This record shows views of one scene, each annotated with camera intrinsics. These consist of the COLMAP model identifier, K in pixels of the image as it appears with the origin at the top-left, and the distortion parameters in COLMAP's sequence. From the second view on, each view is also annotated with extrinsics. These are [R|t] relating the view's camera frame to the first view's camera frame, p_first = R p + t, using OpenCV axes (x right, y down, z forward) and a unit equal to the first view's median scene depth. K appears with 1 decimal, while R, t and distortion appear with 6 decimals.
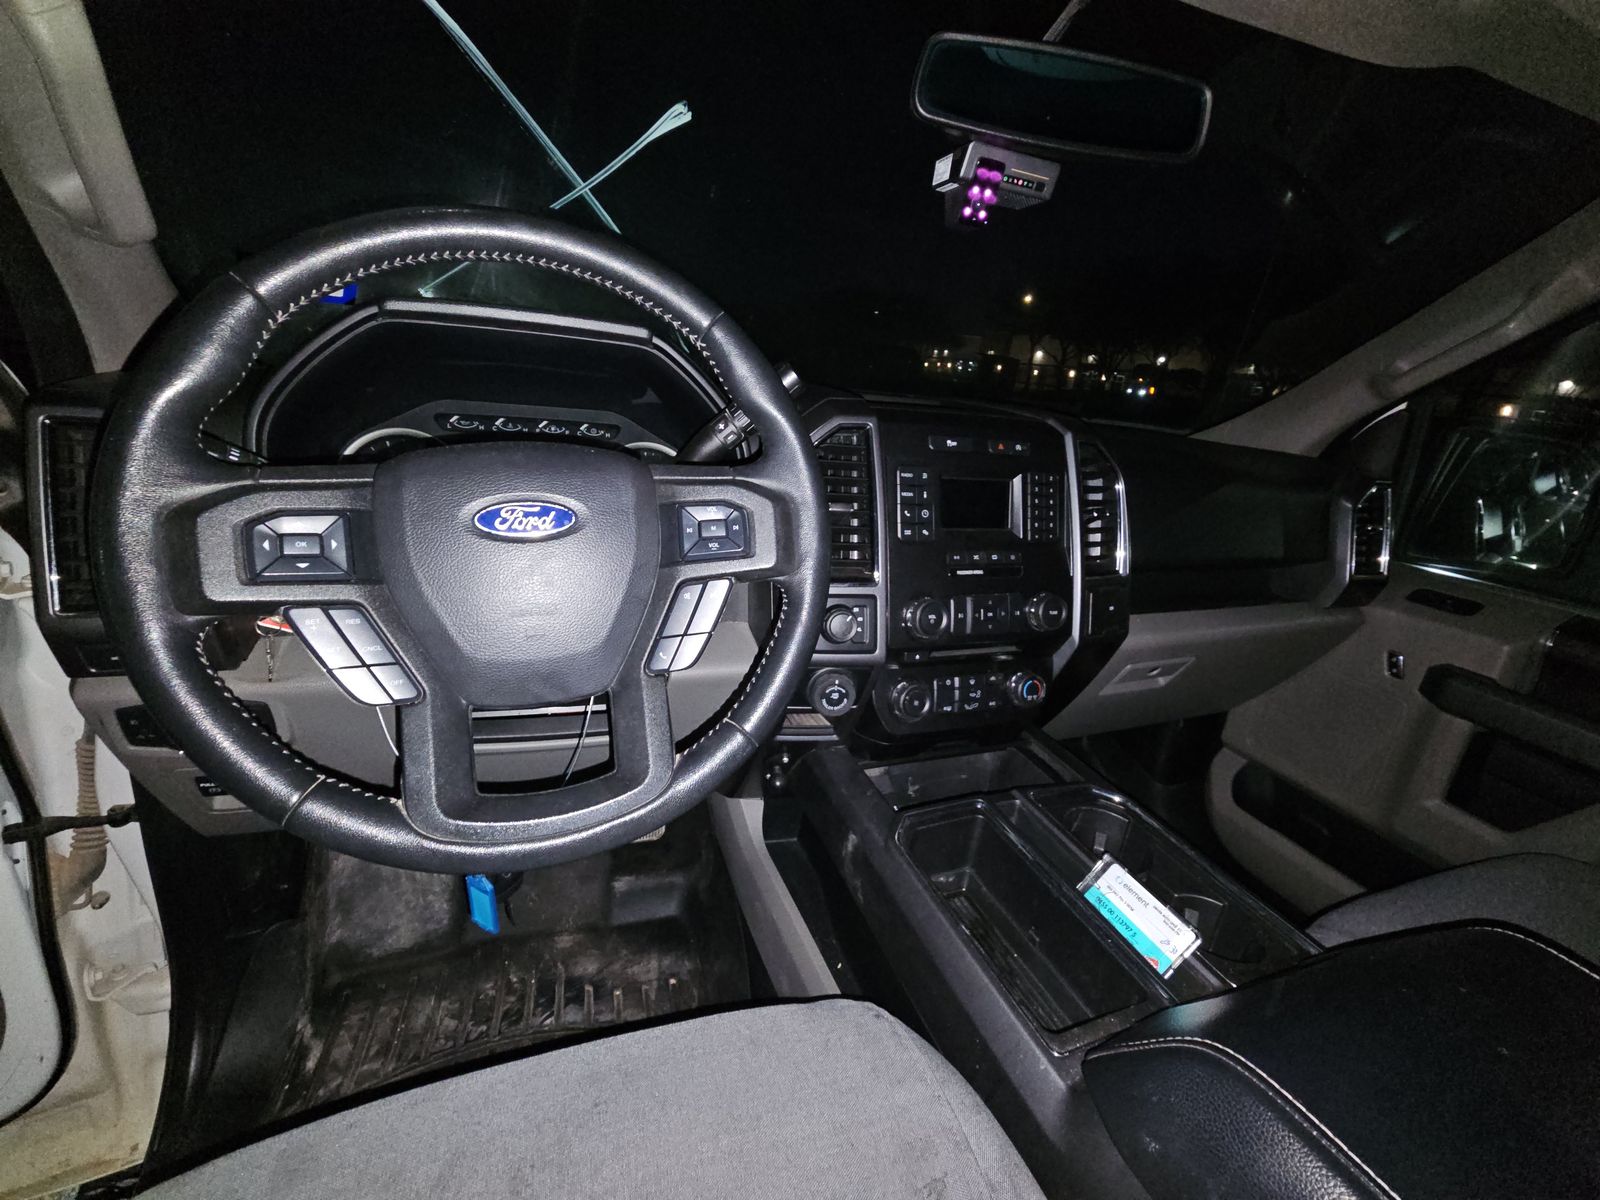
lens RADIAL K [[645.0, 0, 800.0], [0, 645.0, 600.0], [0, 0, 1]] dist [-0.000479, -0.011426]
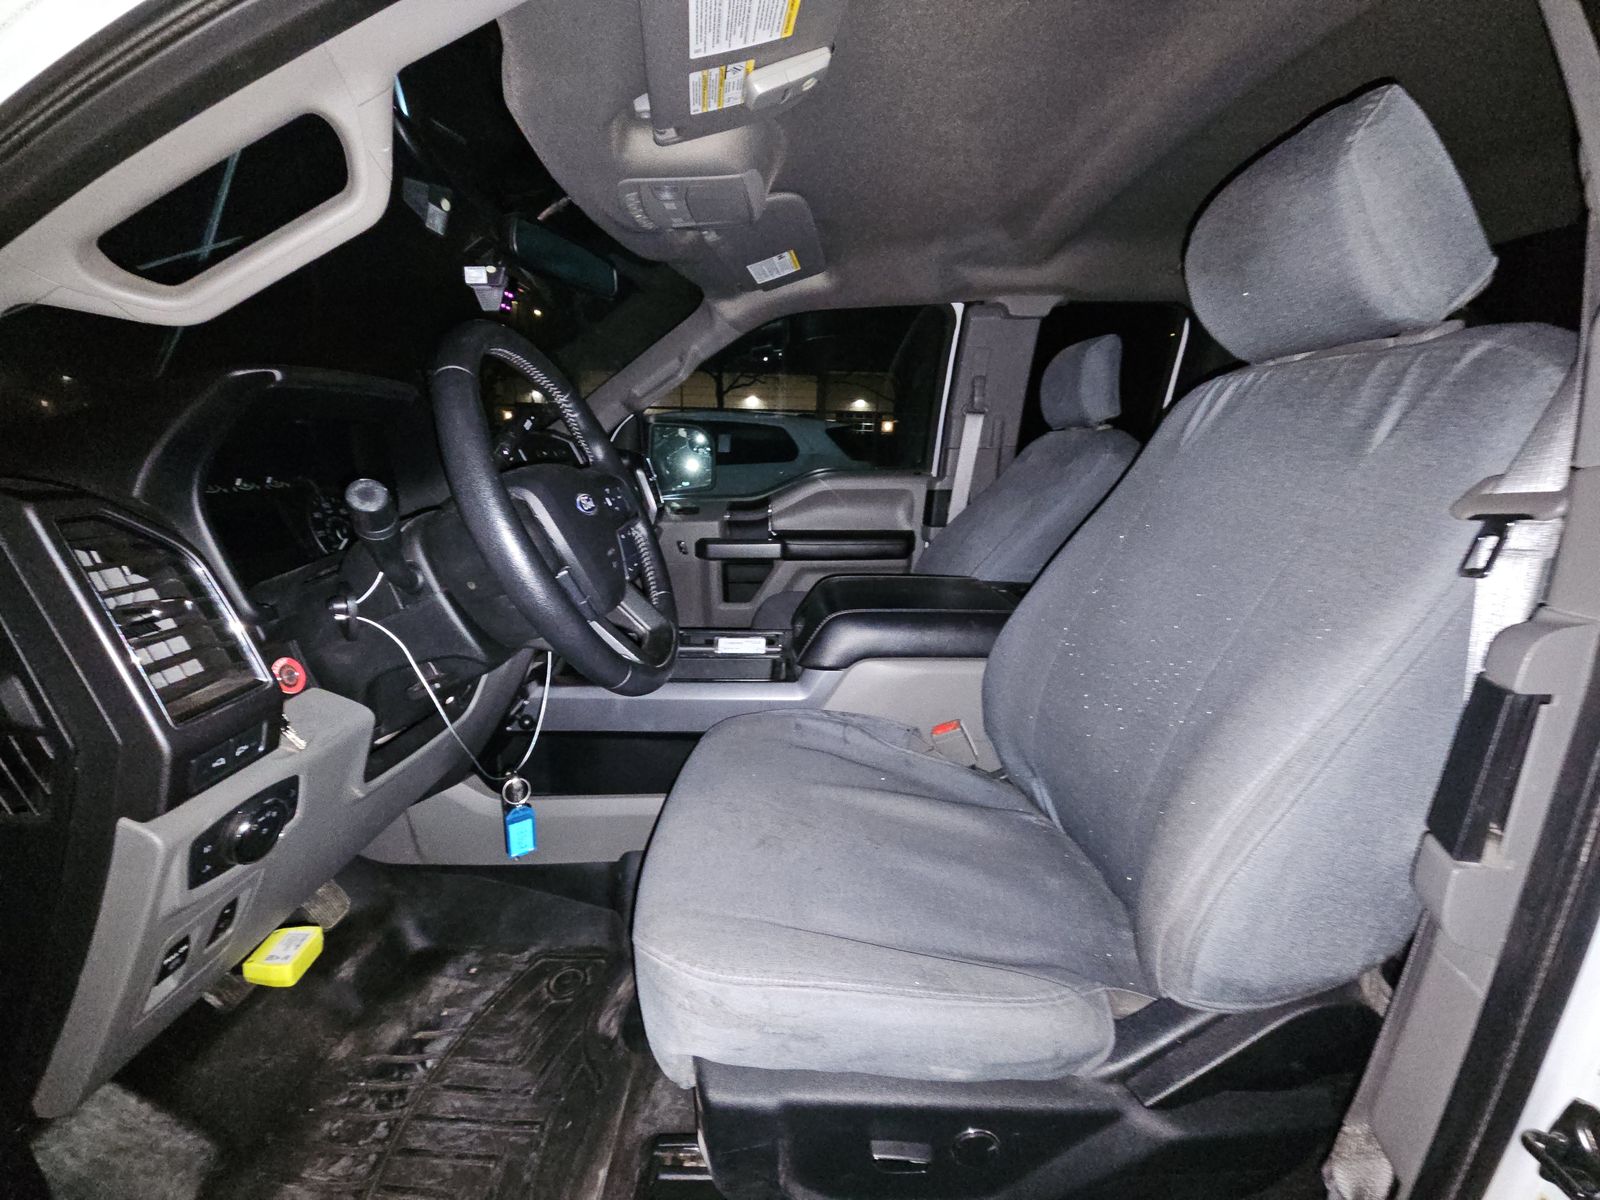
lens RADIAL K [[645.0, 0, 800.0], [0, 645.0, 600.0], [0, 0, 1]] dist [-0.000479, -0.011426]
pose [[0.342141, -0.308140, 0.887688, -1.201405], [0.349069, 0.918777, 0.184390, 0.025190], [-0.872405, 0.246777, 0.421913, -0.127748]]
